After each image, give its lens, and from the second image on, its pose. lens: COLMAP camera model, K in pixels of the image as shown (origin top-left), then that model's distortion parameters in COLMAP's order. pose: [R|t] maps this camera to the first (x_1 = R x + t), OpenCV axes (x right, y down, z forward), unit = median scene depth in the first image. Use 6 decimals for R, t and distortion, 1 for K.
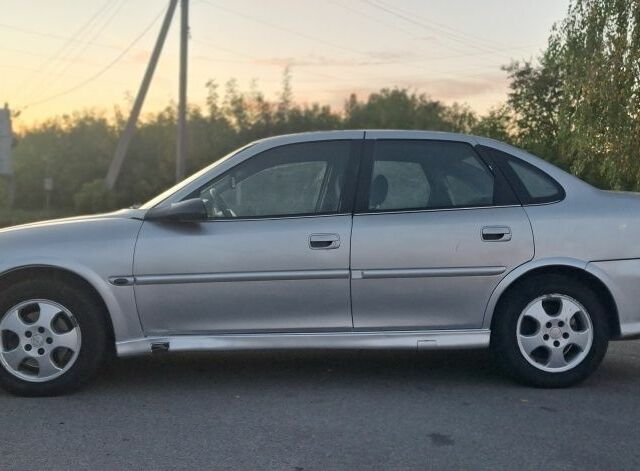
lens RADIAL K [[749.3, 0, 317.3], [0, 749.3, 232.8], [0, 0, 1]] dist [0.078941, 0.000000]
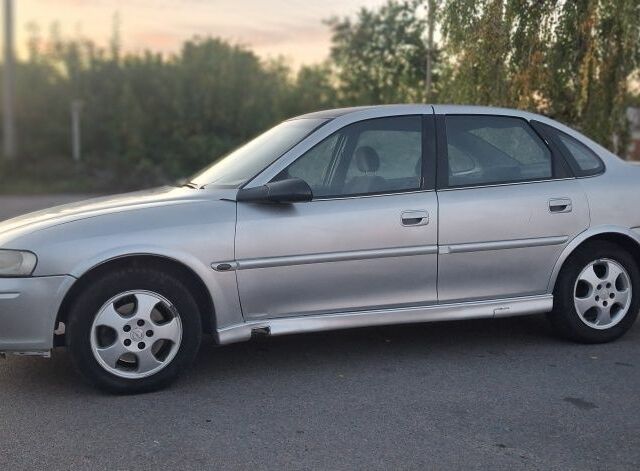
lens RADIAL K [[749.3, 0, 321.1], [0, 749.3, 235.4], [0, 0, 1]] dist [0.078941, 0.000000]
pose [[0.963731, -0.036542, 0.264363, -0.374271], [0.017986, 0.997223, 0.072274, -0.040030], [-0.266270, -0.064897, 0.961711, 0.055059]]
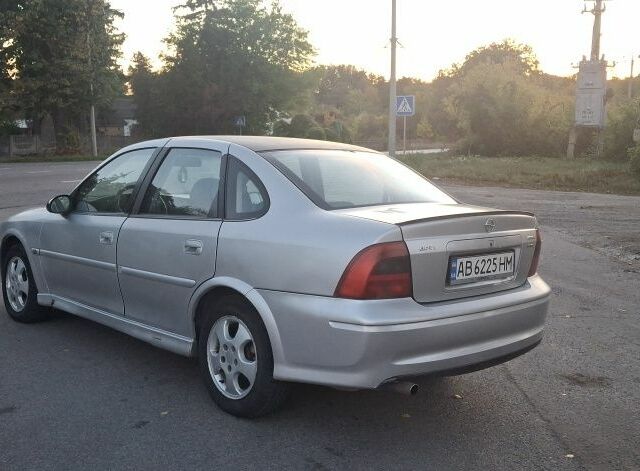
lens RADIAL K [[749.3, 0, 309.7], [0, 749.3, 229.4], [0, 0, 1]] dist [0.078941, 0.000000]
pose [[0.619761, 0.090491, -0.779556, 1.109288], [-0.034141, 0.995498, 0.088415, -0.114746], [0.784048, -0.028181, 0.620060, 0.503873]]
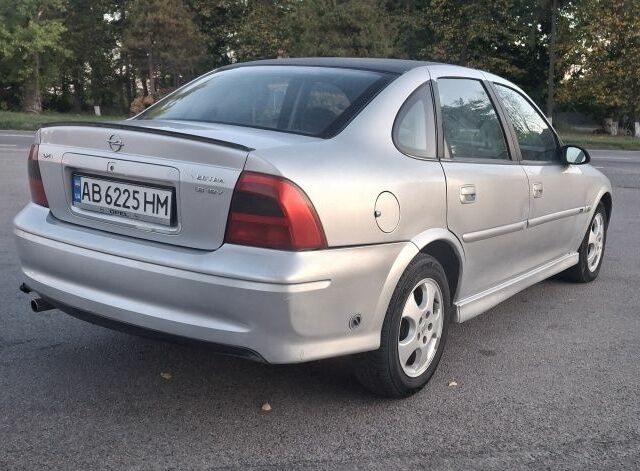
lens RADIAL K [[749.3, 0, 320.7], [0, 749.3, 233.0], [0, 0, 1]] dist [0.078941, 0.000000]
pose [[-0.644248, 0.105328, -0.757529, 0.941270], [-0.056244, 0.981265, 0.184270, -0.102309], [0.762745, 0.161322, -0.626254, 1.810913]]
